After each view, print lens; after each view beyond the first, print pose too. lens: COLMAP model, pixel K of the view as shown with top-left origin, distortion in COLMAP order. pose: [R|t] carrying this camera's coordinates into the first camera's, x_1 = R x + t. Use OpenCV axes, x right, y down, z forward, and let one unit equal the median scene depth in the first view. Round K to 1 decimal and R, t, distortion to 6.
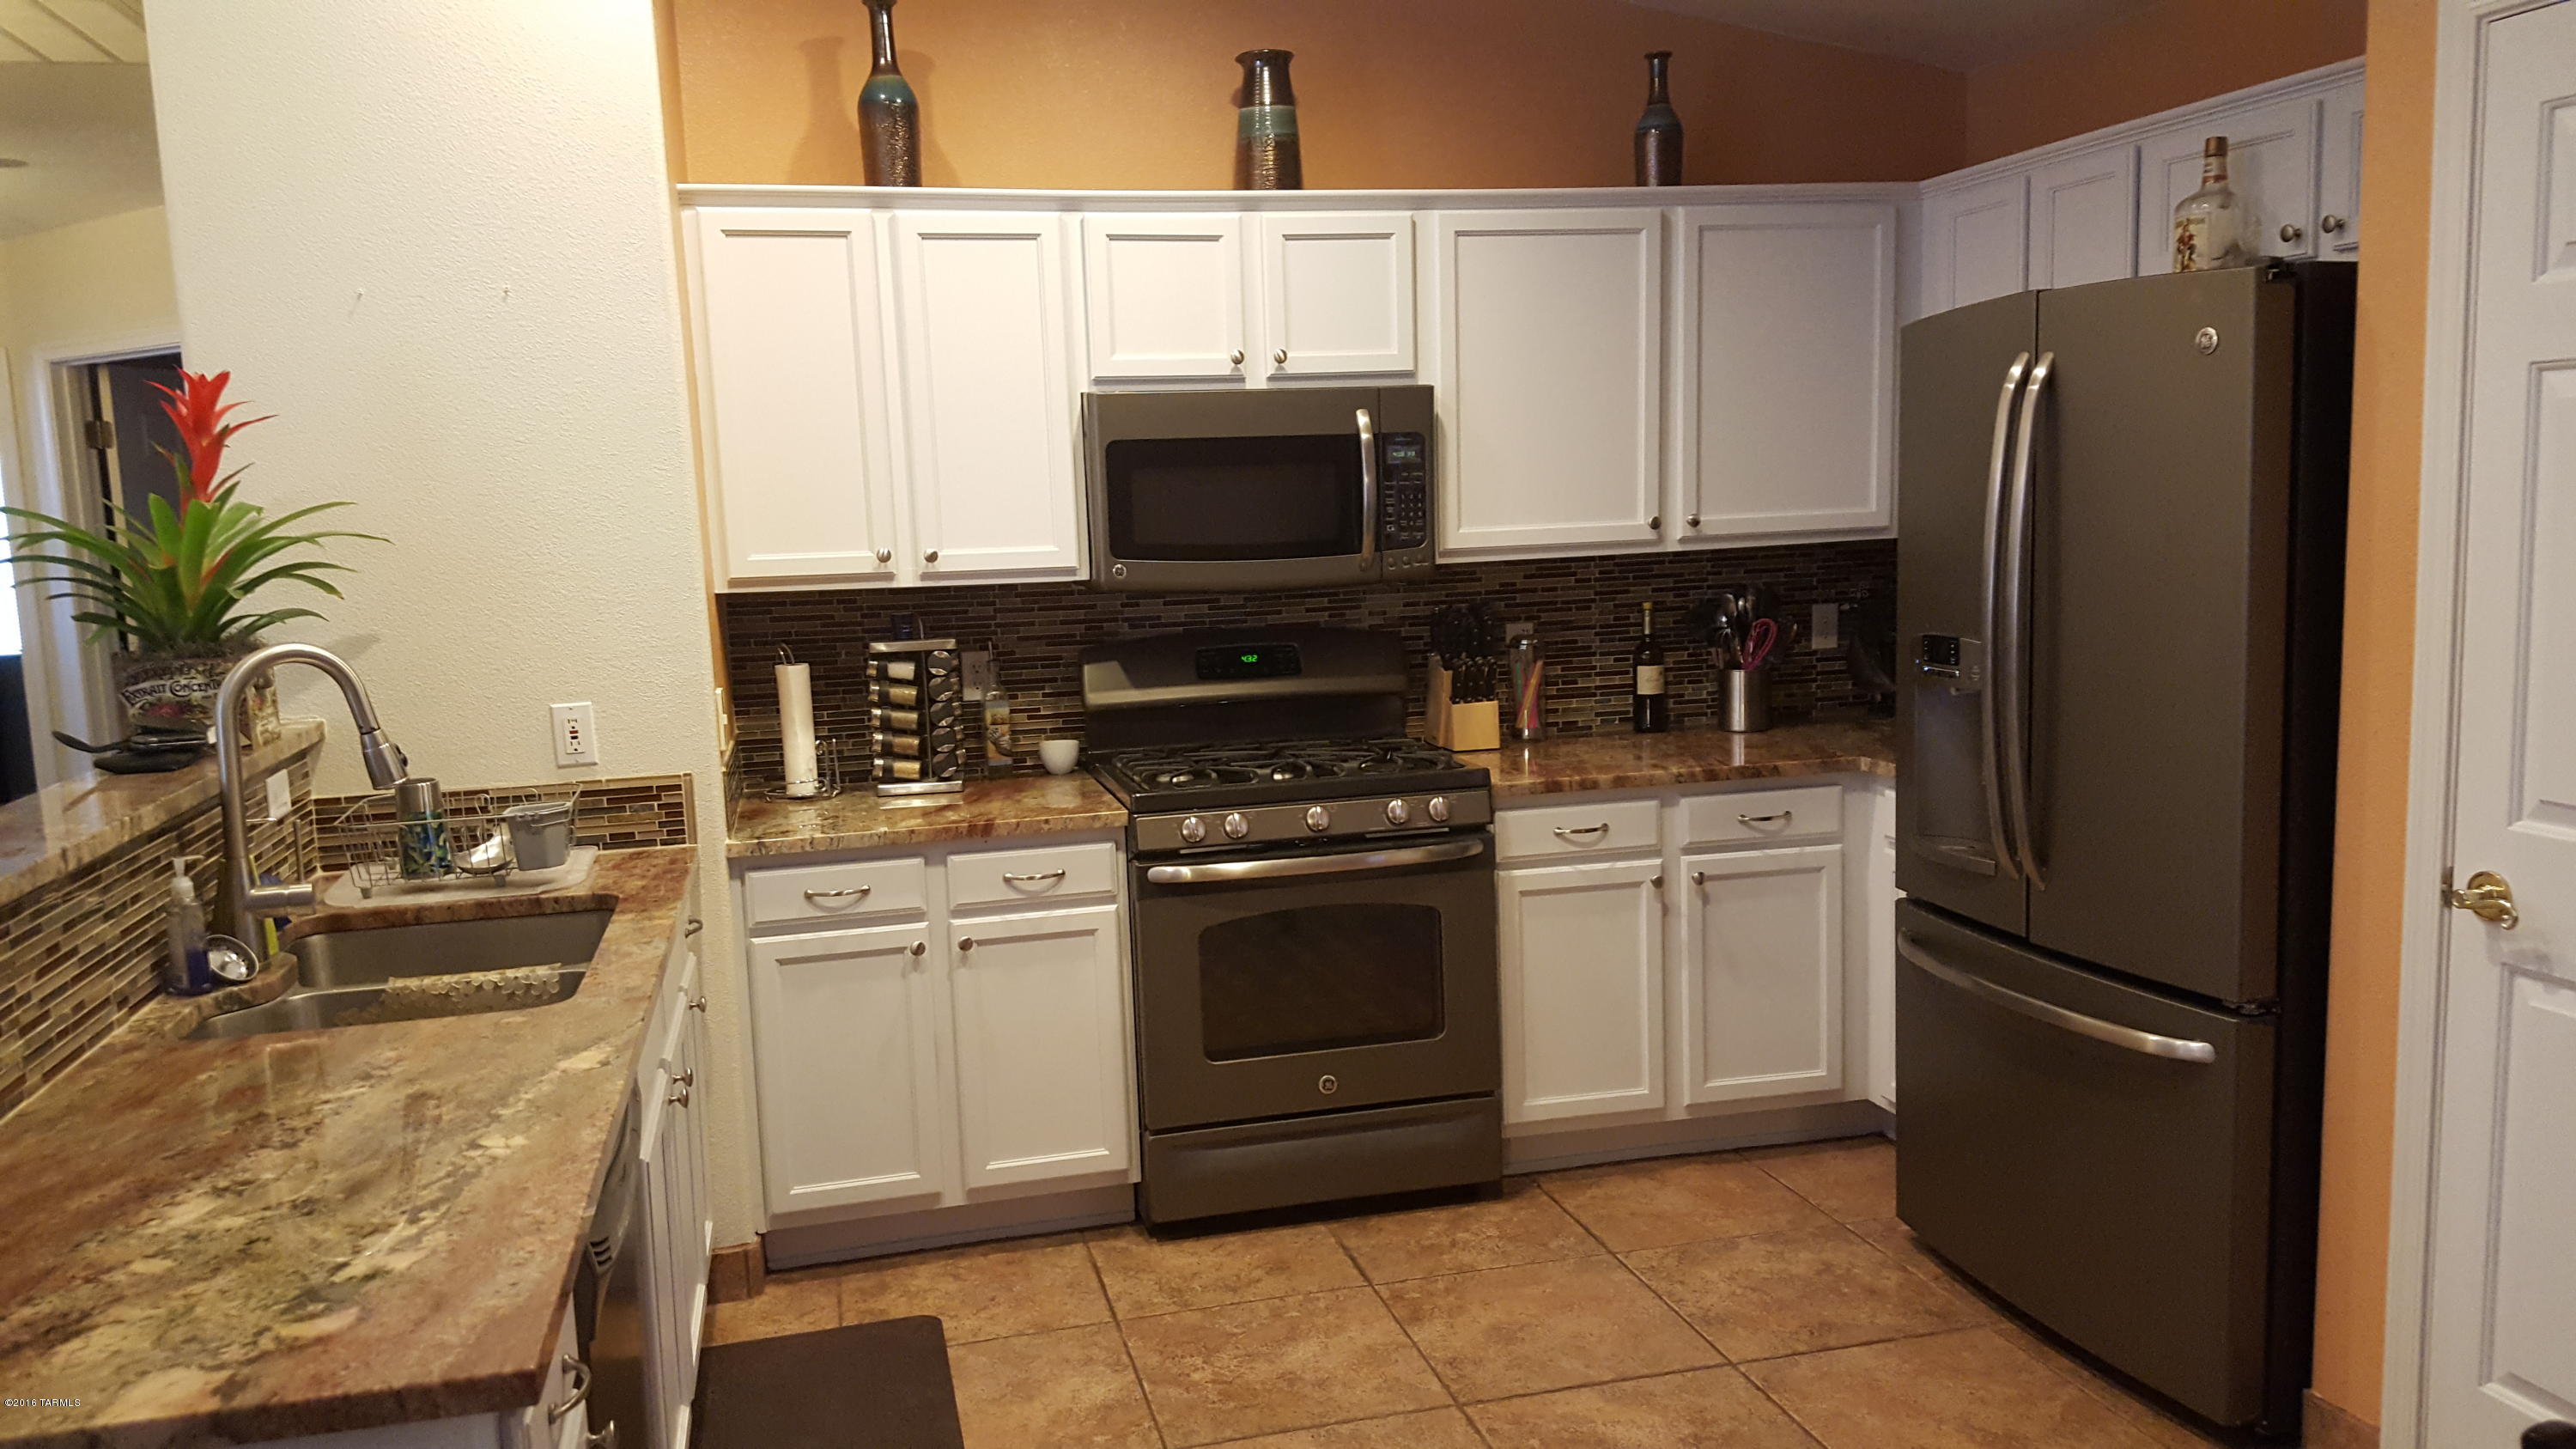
lens RADIAL K [[1892.5, 0, 1283.0], [0, 1892.5, 757.0], [0, 0, 1]] dist [0.127413, -0.208615]
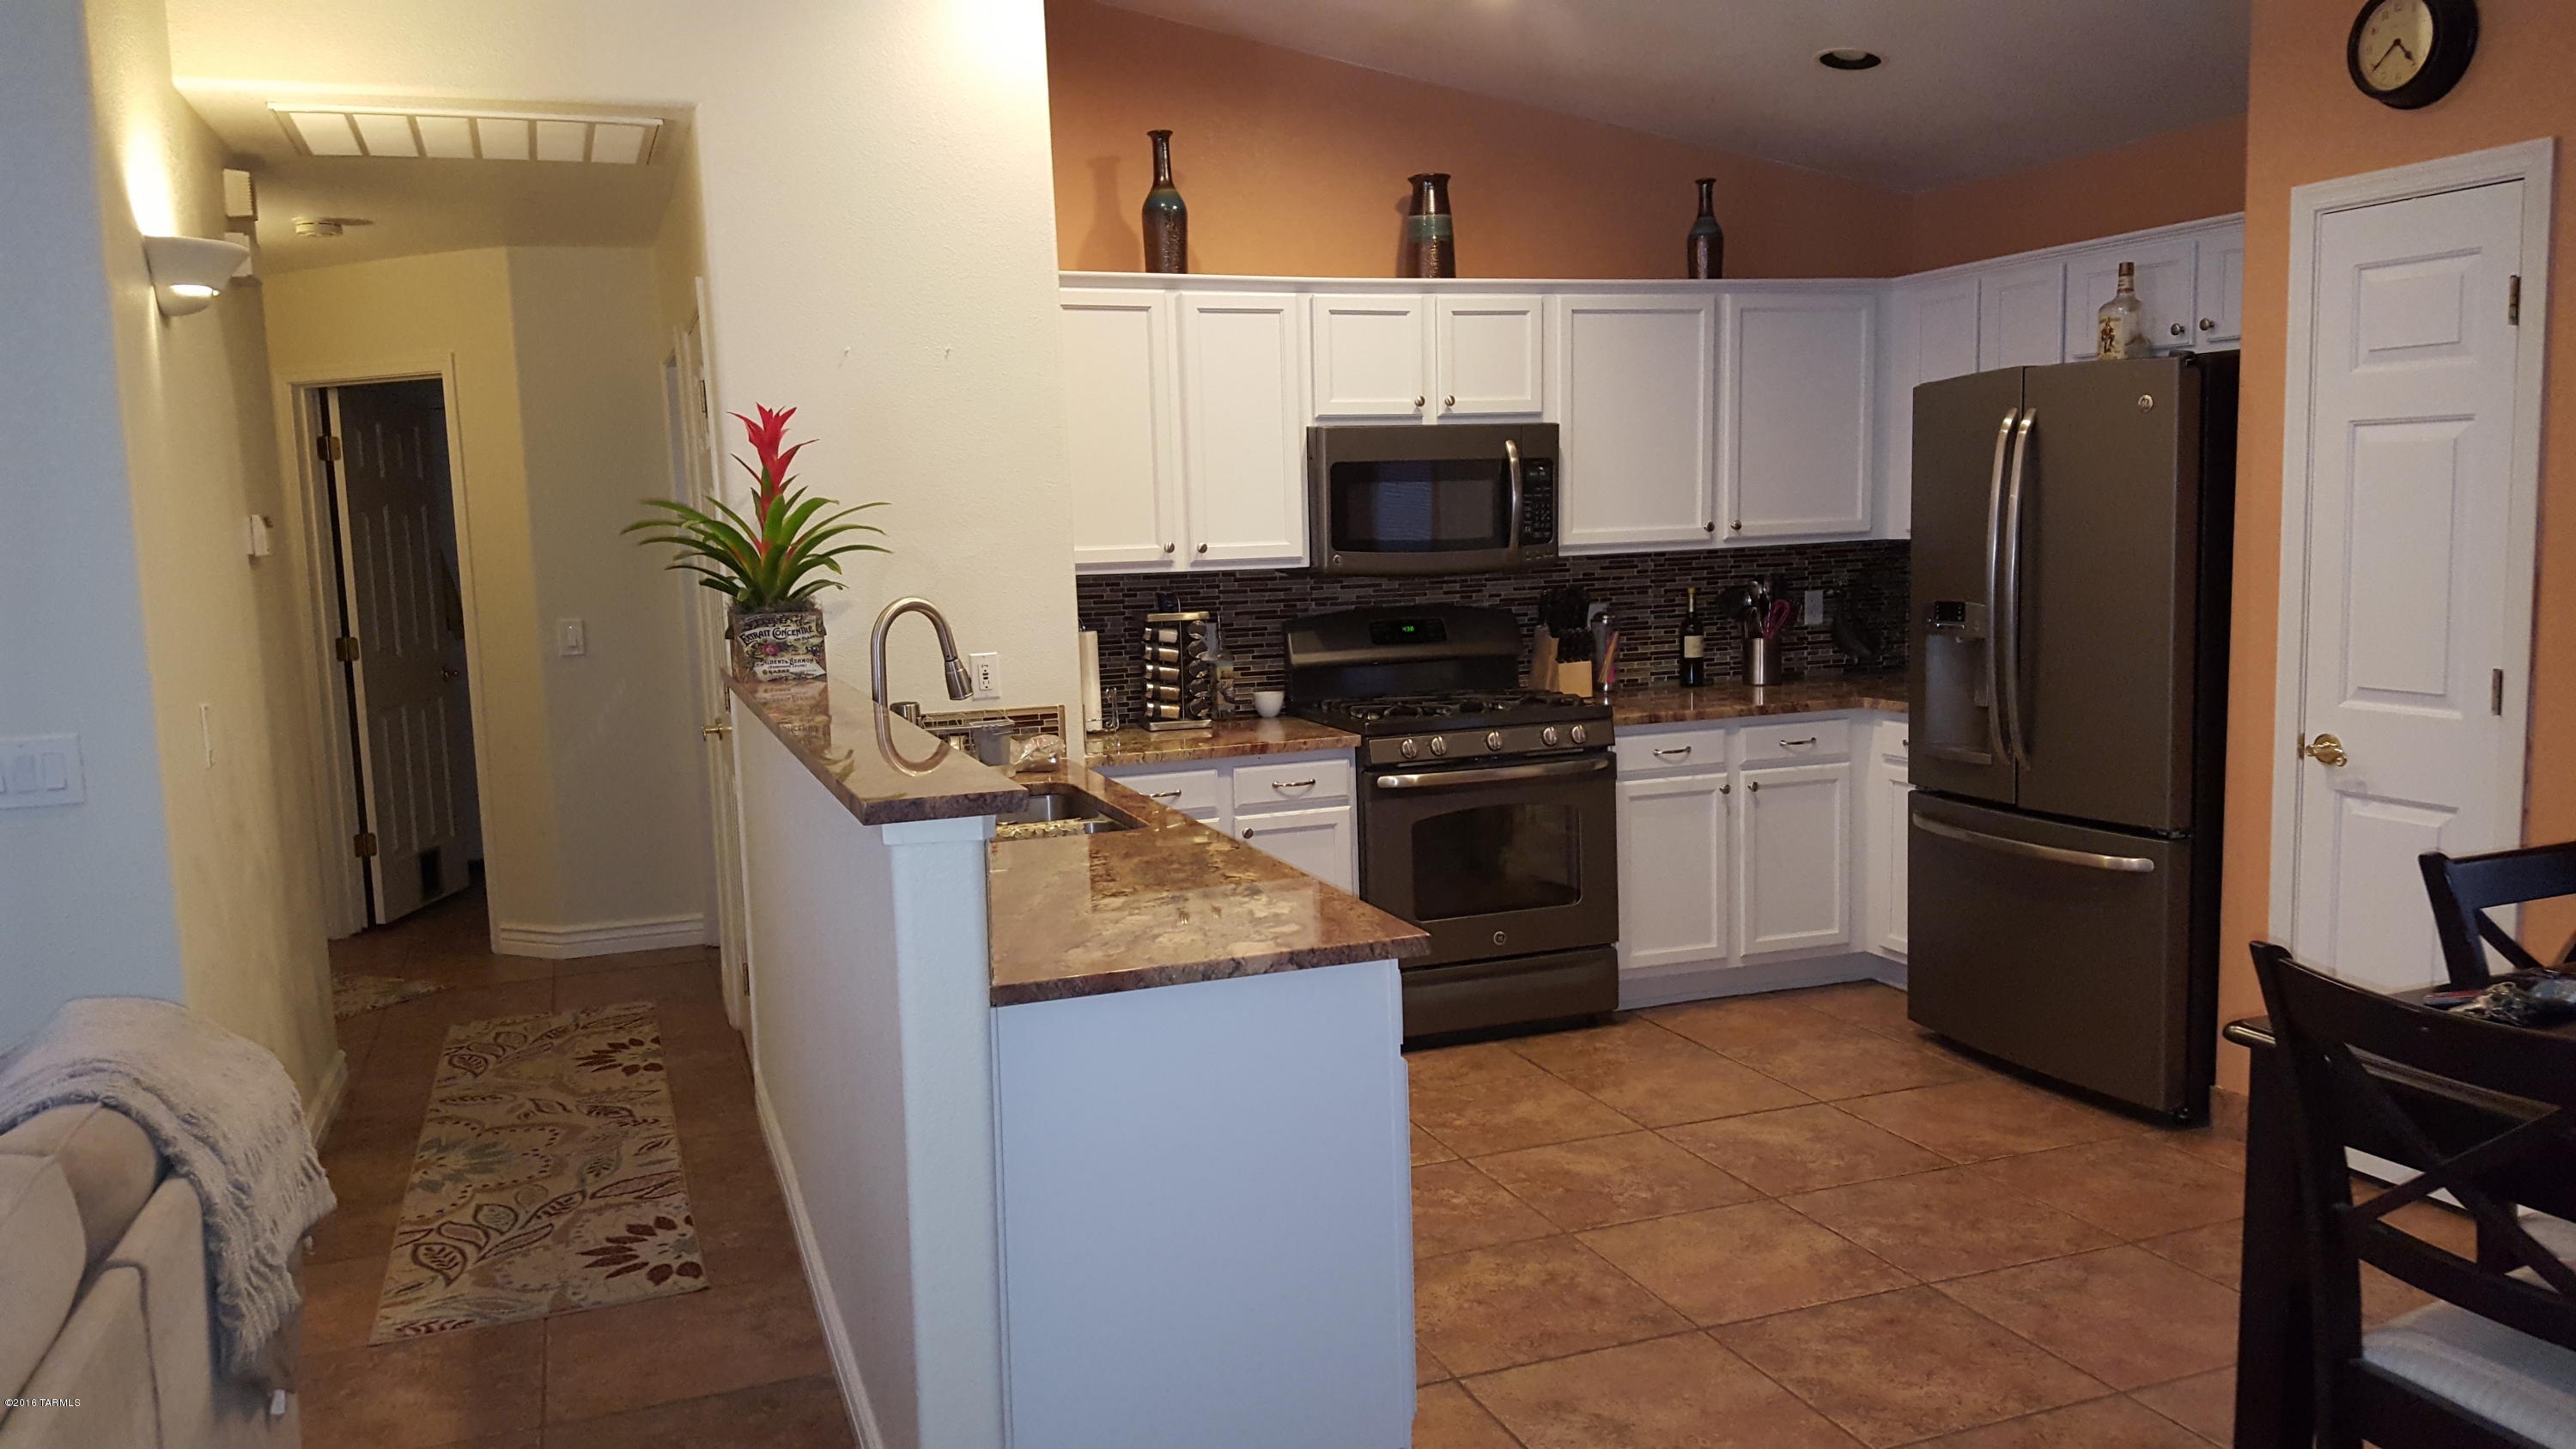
lens RADIAL K [[1892.3, 0, 1318.0], [0, 1892.3, 757.4], [0, 0, 1]] dist [0.098754, -0.118204]
pose [[0.992923, -0.009783, 0.118360, -0.263763], [0.011252, 0.999868, -0.011755, 0.057816], [-0.118230, 0.013004, 0.992901, -0.328569]]
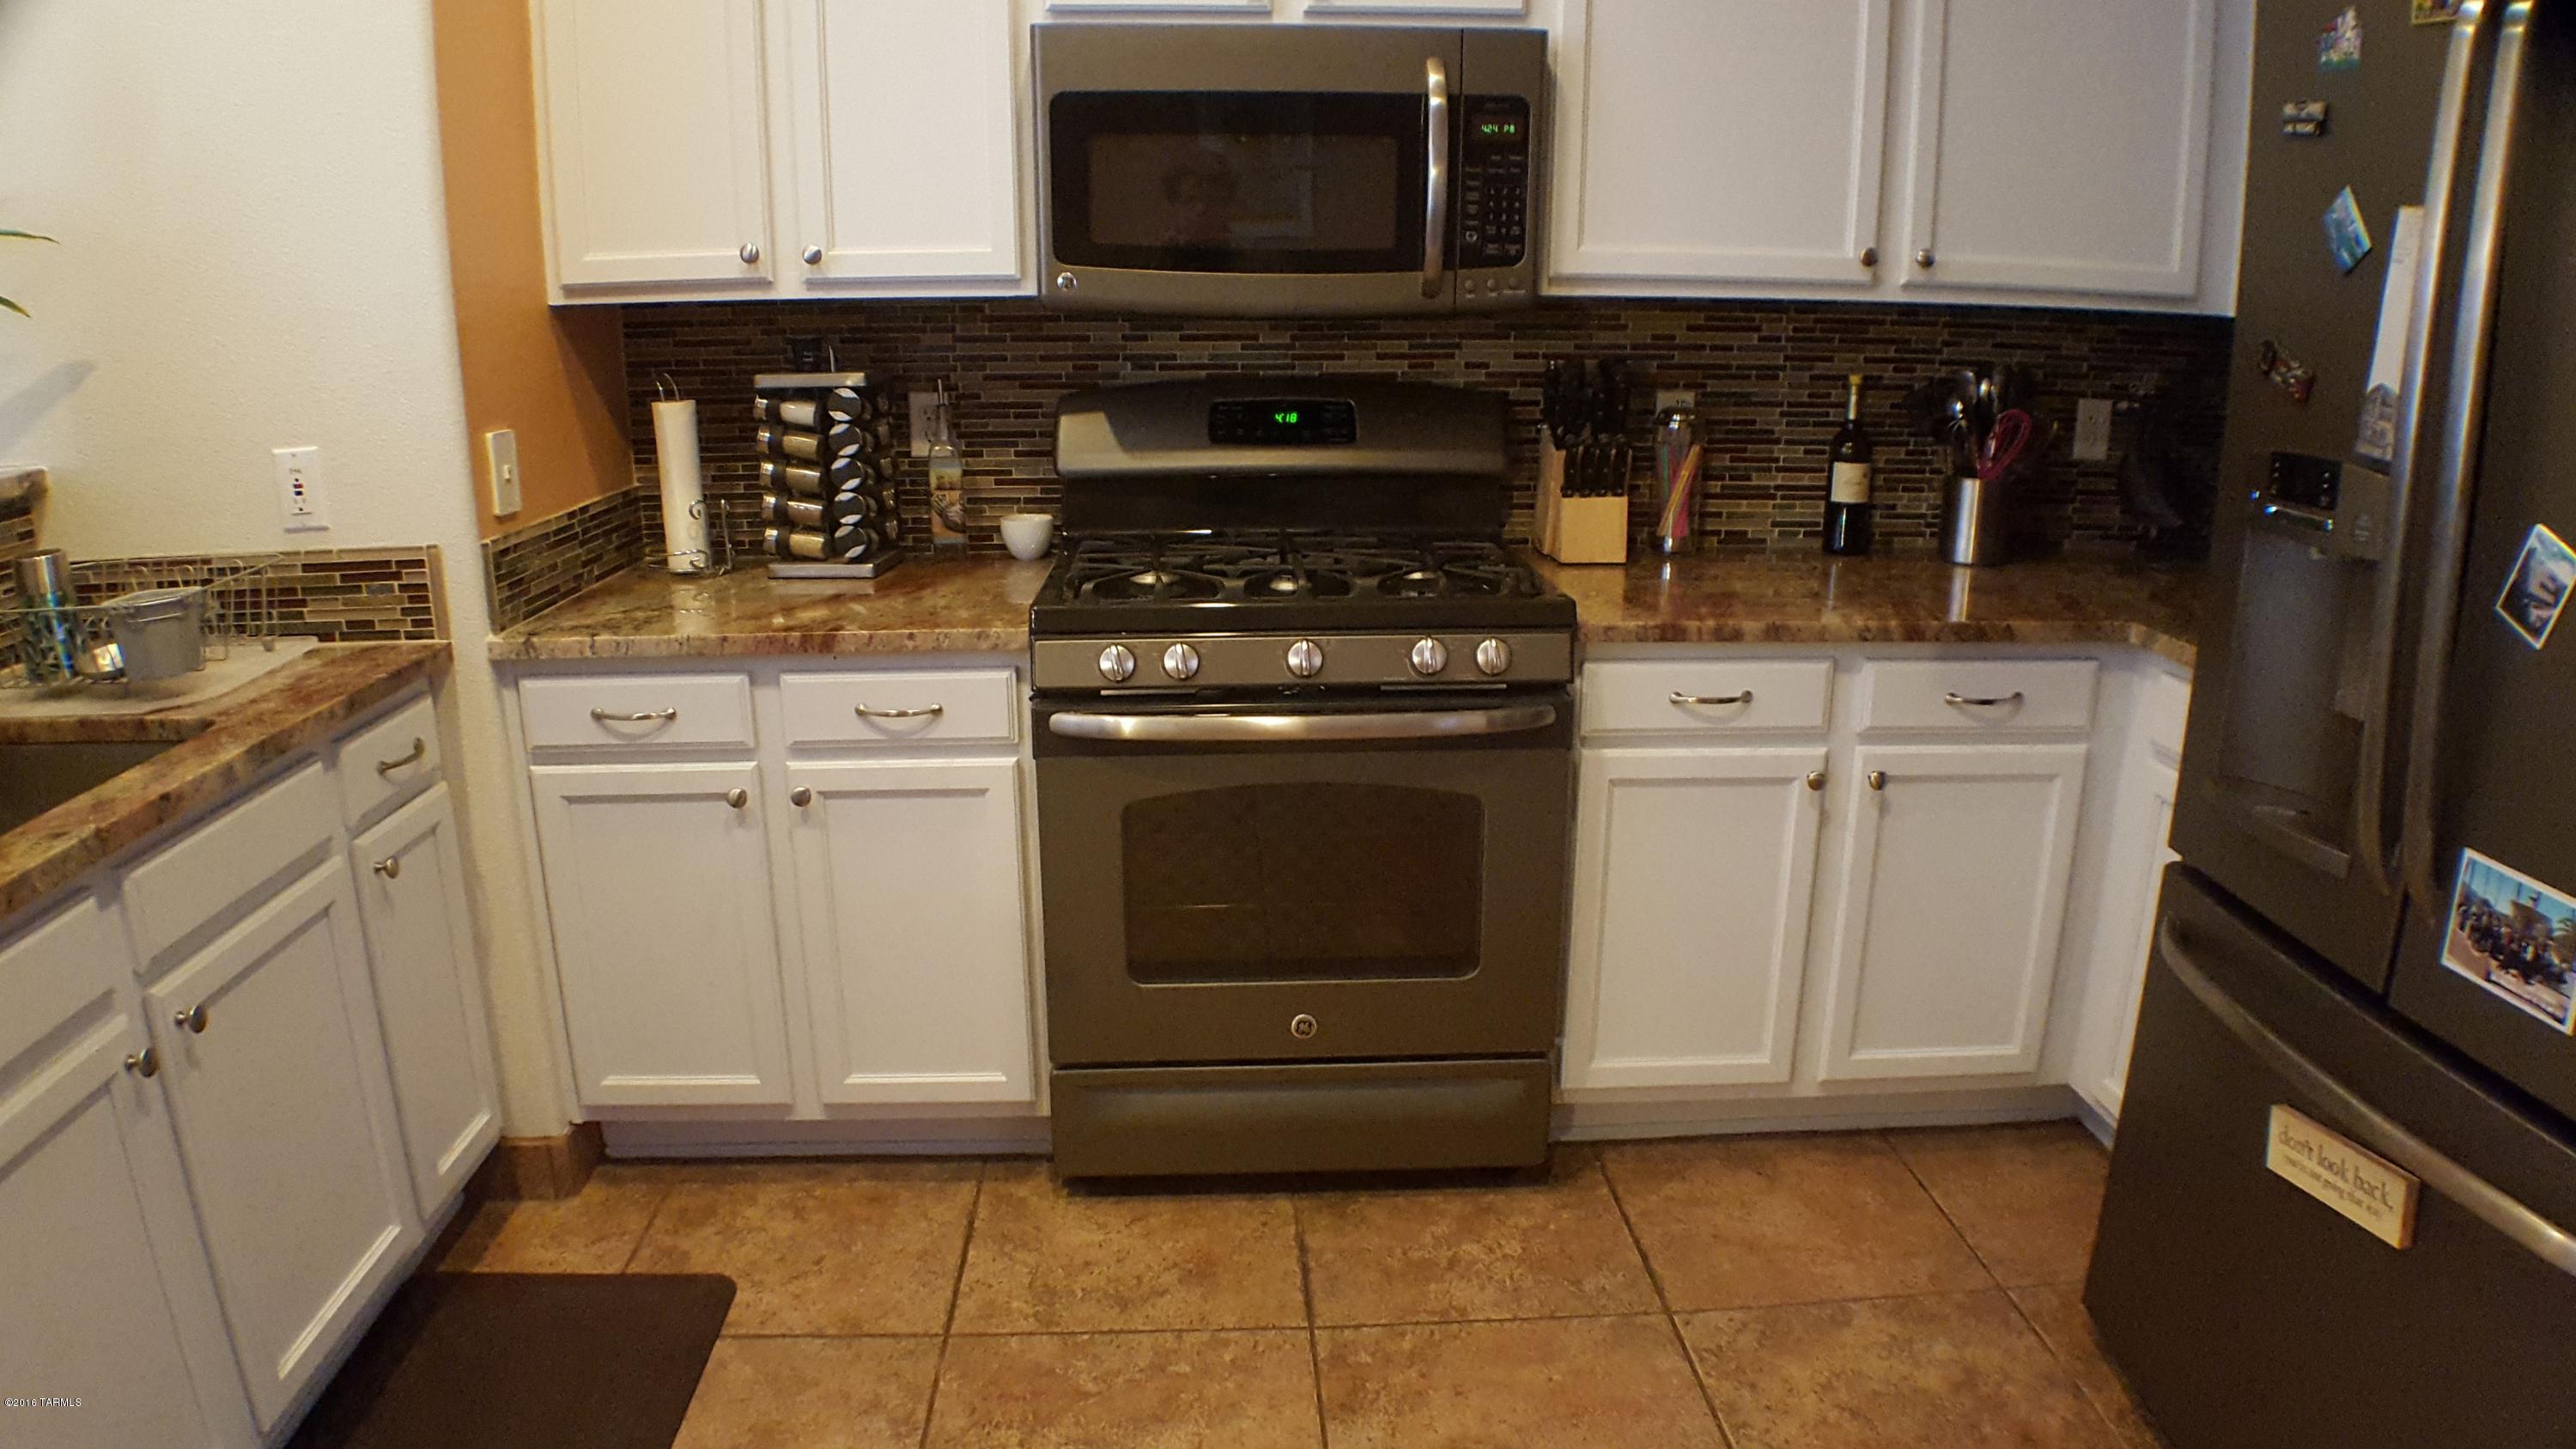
lens RADIAL K [[1595.2, 0, 1274.5], [0, 1595.2, 738.2], [0, 0, 1]] dist [-0.134745, -0.003236]
pose [[0.979913, 0.087703, -0.179103, 0.110180], [-0.061052, 0.986914, 0.149241, -0.023467], [0.189848, -0.135309, 0.972445, 0.432543]]
